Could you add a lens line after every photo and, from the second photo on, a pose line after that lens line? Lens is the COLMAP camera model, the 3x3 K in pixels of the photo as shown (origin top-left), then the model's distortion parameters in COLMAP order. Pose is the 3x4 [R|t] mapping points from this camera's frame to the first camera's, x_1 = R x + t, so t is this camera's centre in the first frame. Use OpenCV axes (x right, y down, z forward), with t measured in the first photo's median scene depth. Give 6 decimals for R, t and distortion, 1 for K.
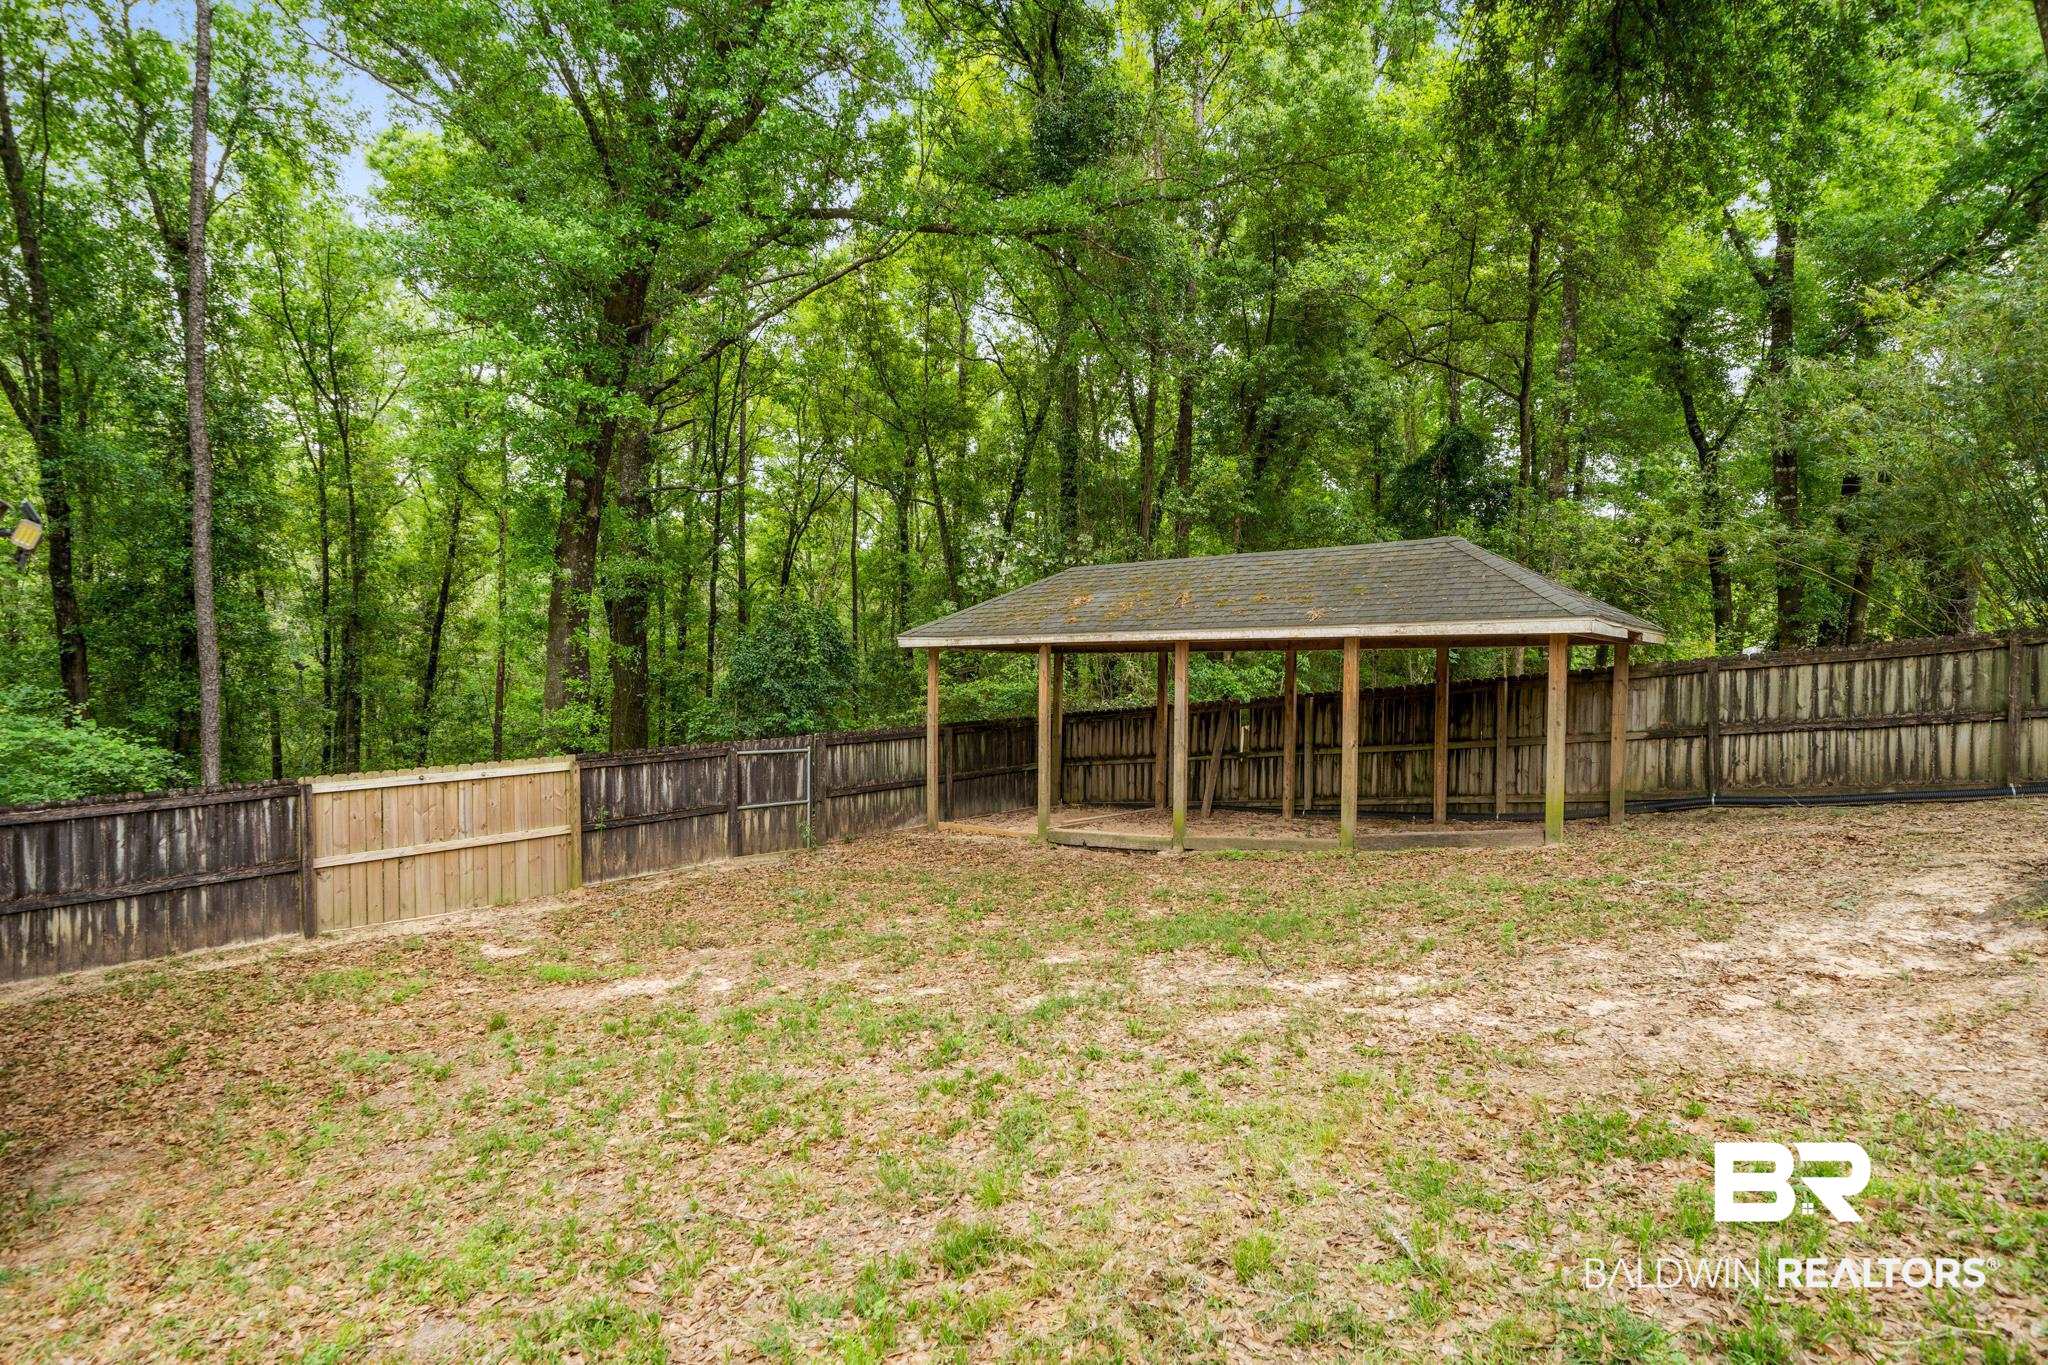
lens RADIAL K [[1063.3, 0, 1025.6], [0, 1063.3, 707.5], [0, 0, 1]] dist [0.003570, 0.000490]
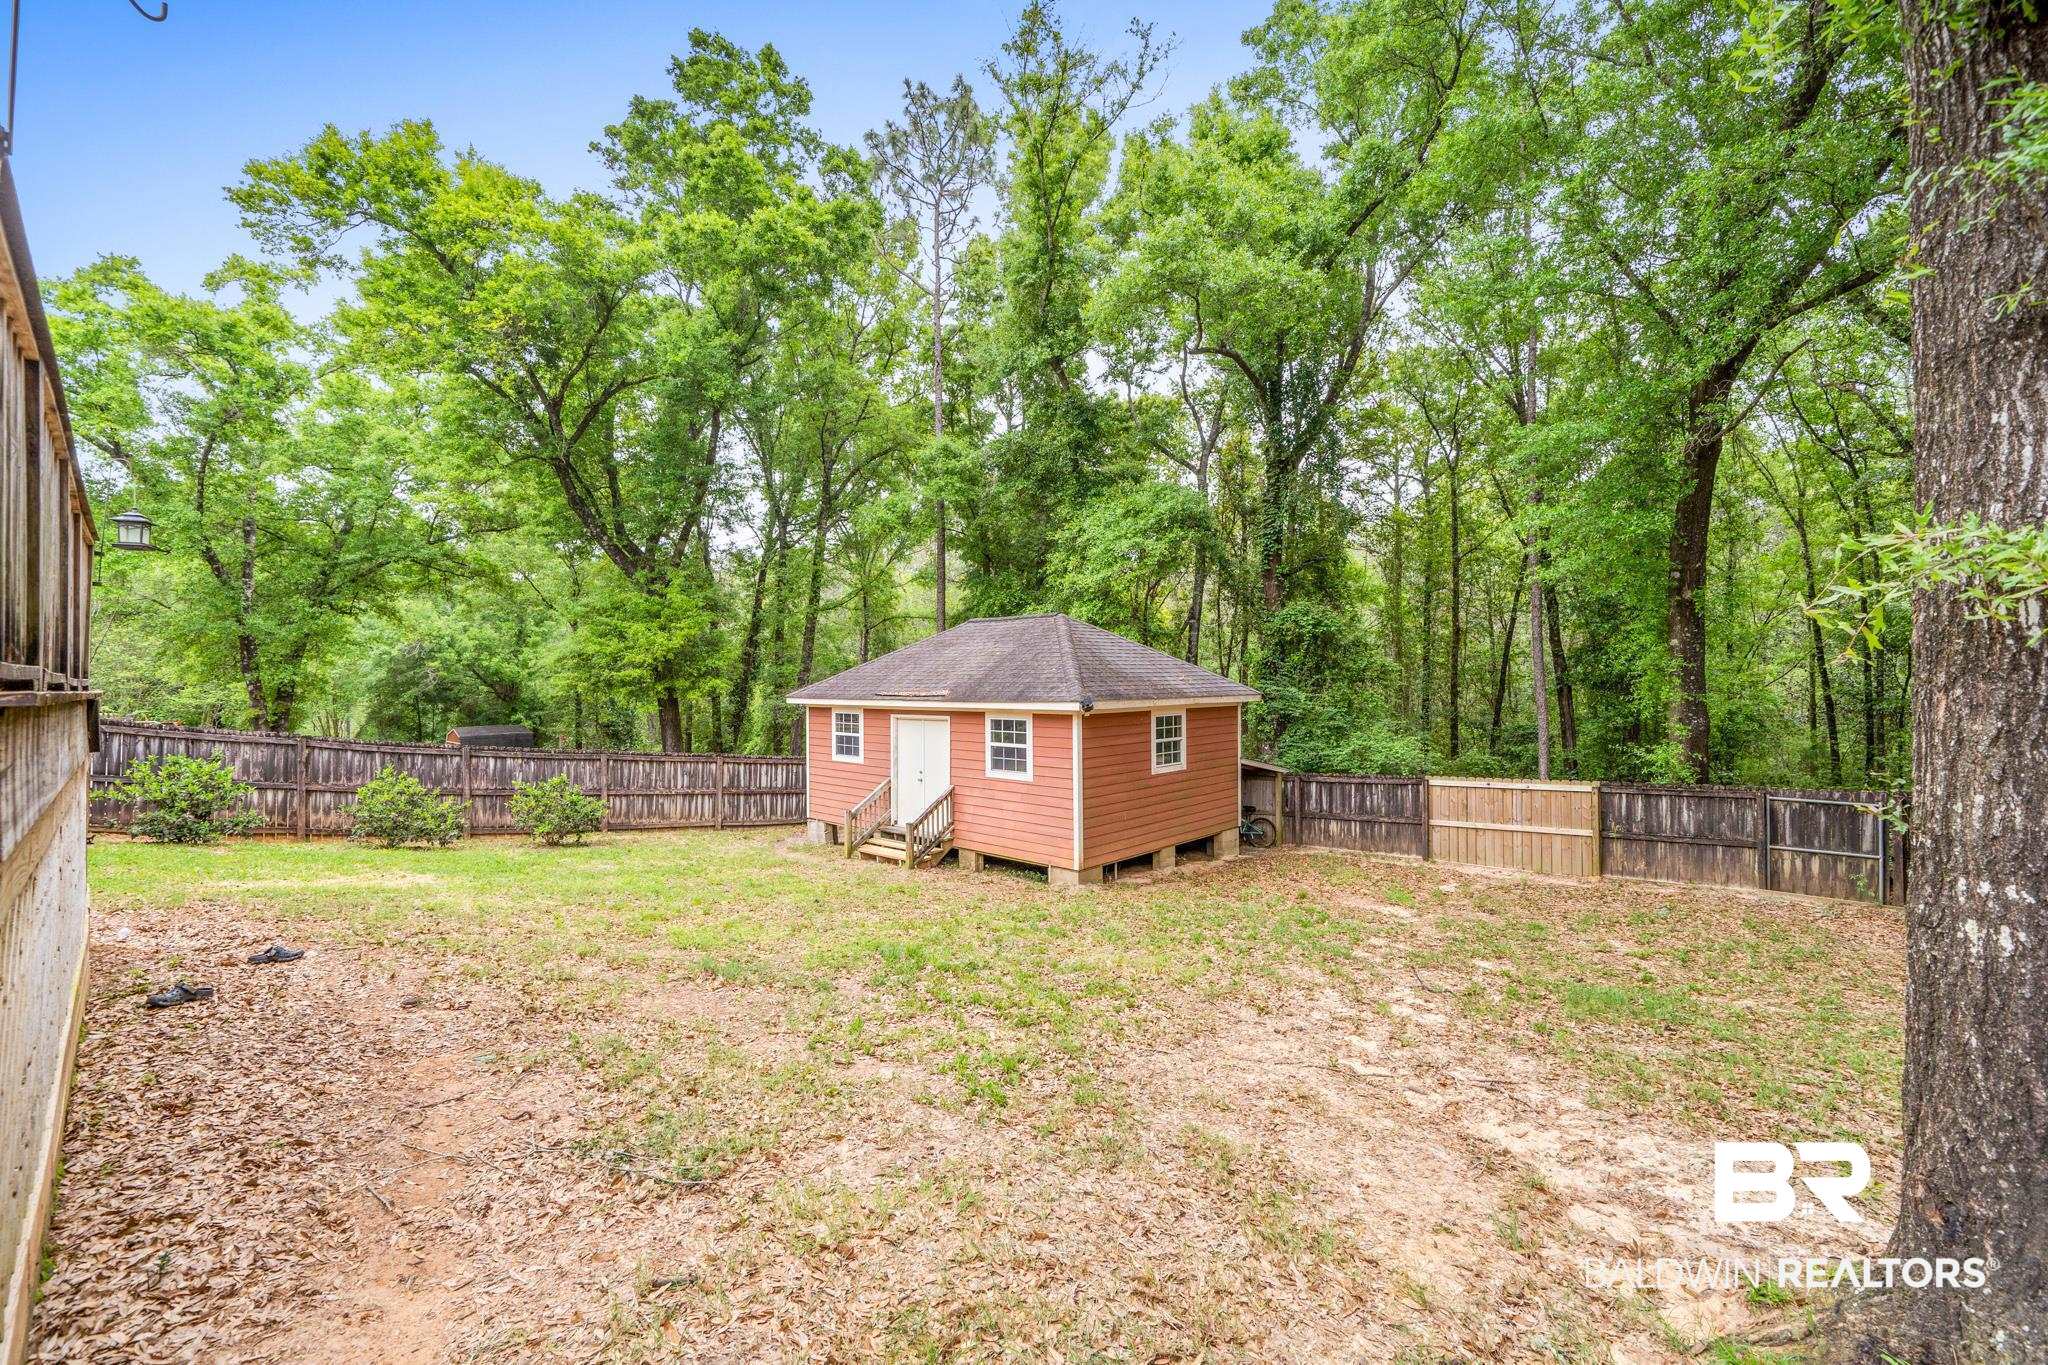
lens RADIAL K [[830.8, 0, 1034.5], [0, 830.8, 674.9], [0, 0, 1]] dist [-0.001819, 0.000144]
pose [[-0.002018, -0.012153, -0.999924, 0.611401], [-0.015038, 0.999813, -0.012121, -0.065219], [0.999885, 0.015012, -0.002201, 0.223568]]
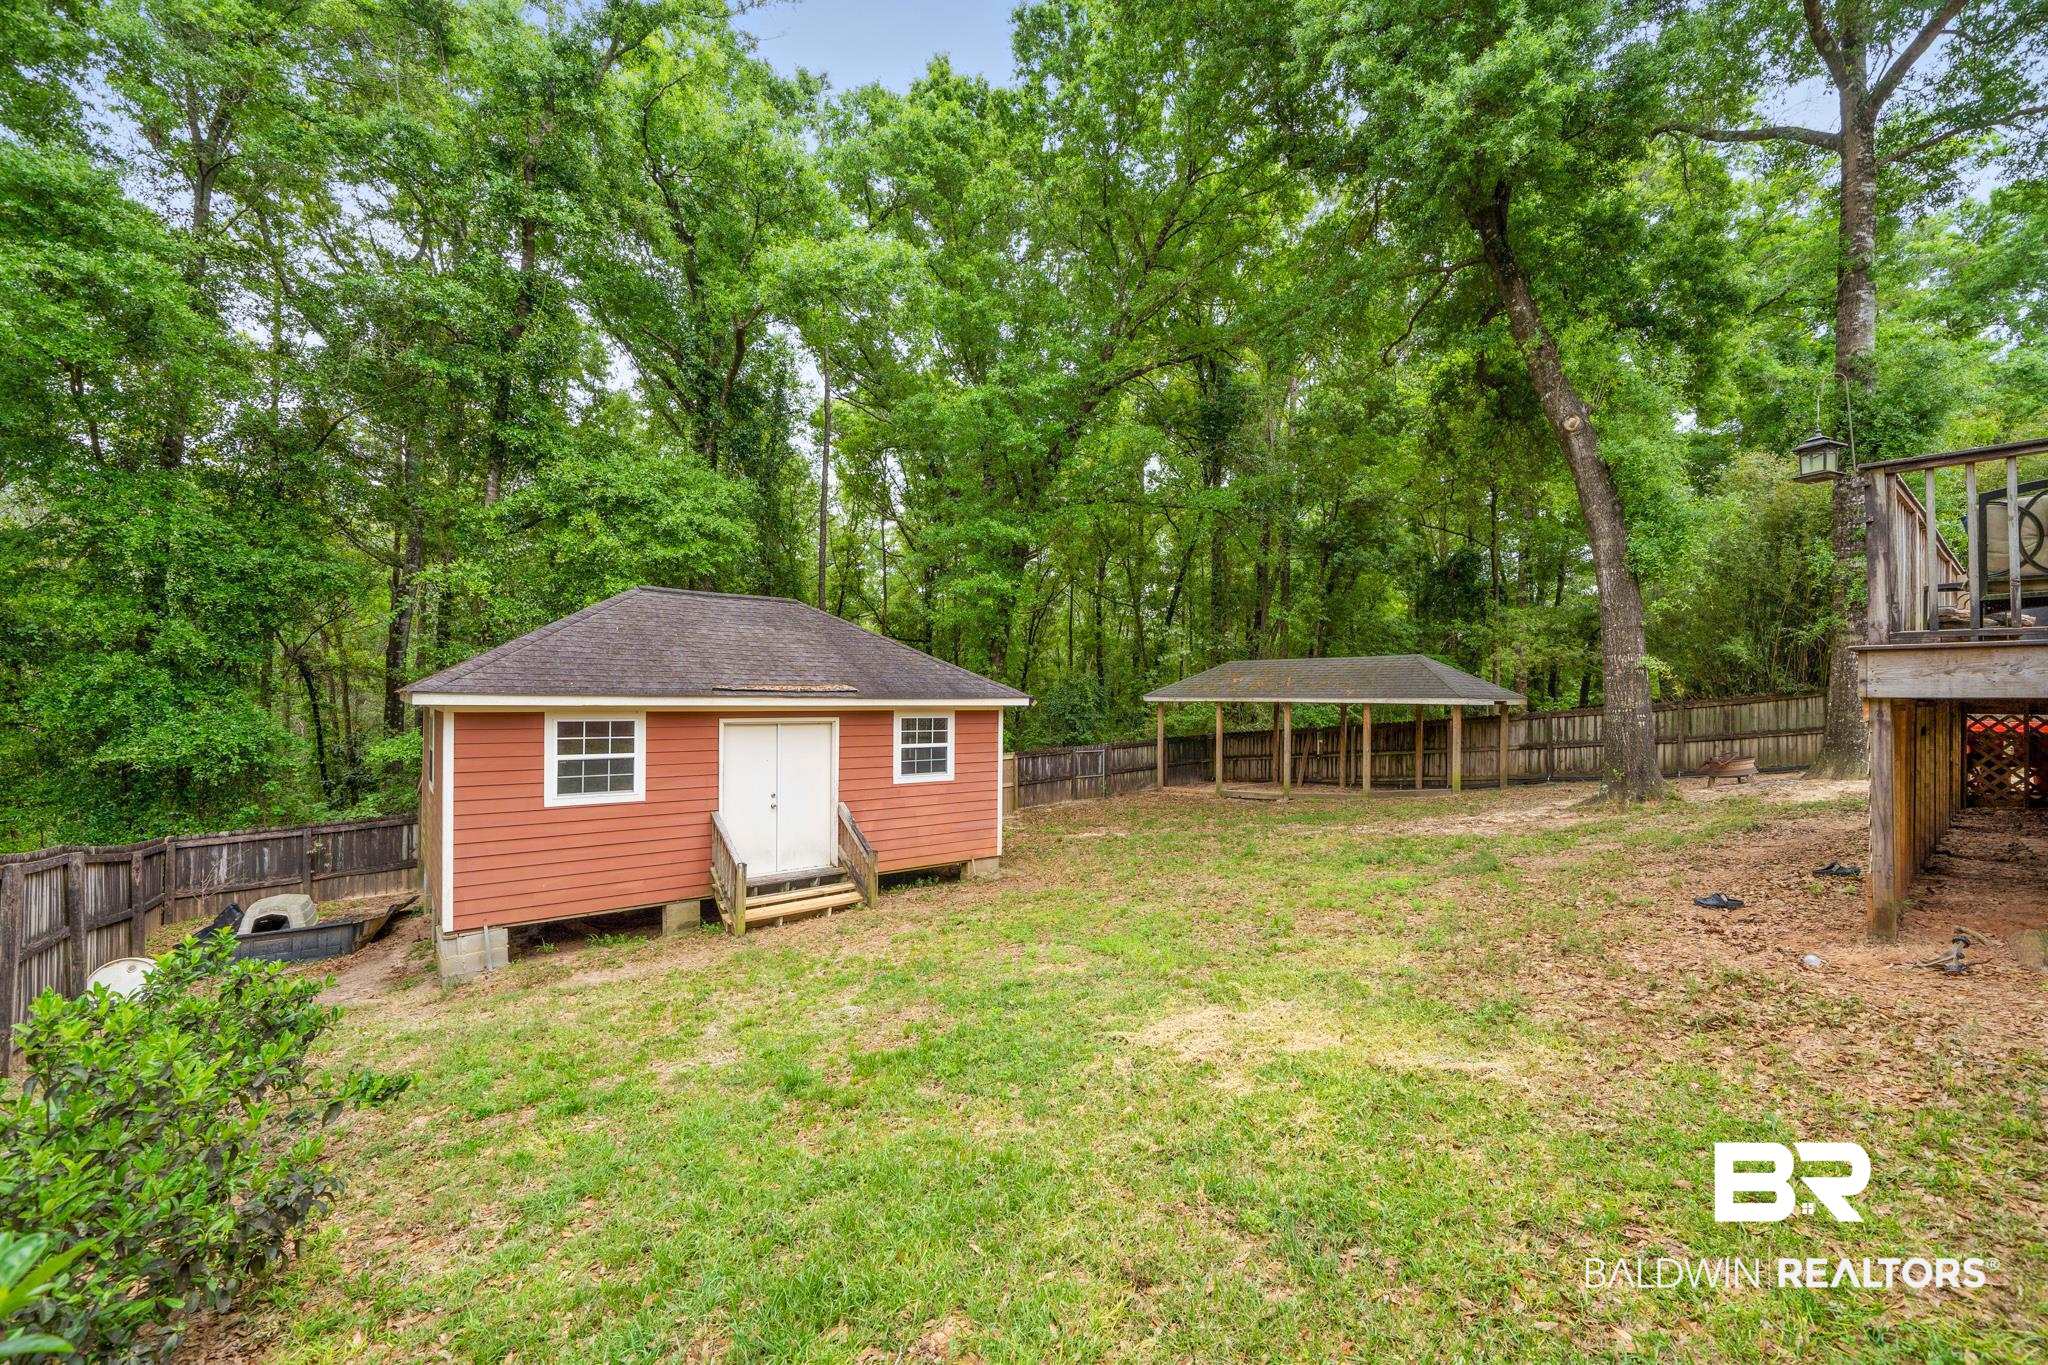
lens RADIAL K [[819.6, 0, 1026.6], [0, 819.6, 697.0], [0, 0, 1]] dist [-0.001061, 0.000090]
pose [[0.988258, 0.000009, -0.152794, -0.113977], [-0.004152, 0.999632, -0.026797, -0.023956], [0.152738, 0.027117, 0.987895, -0.672593]]
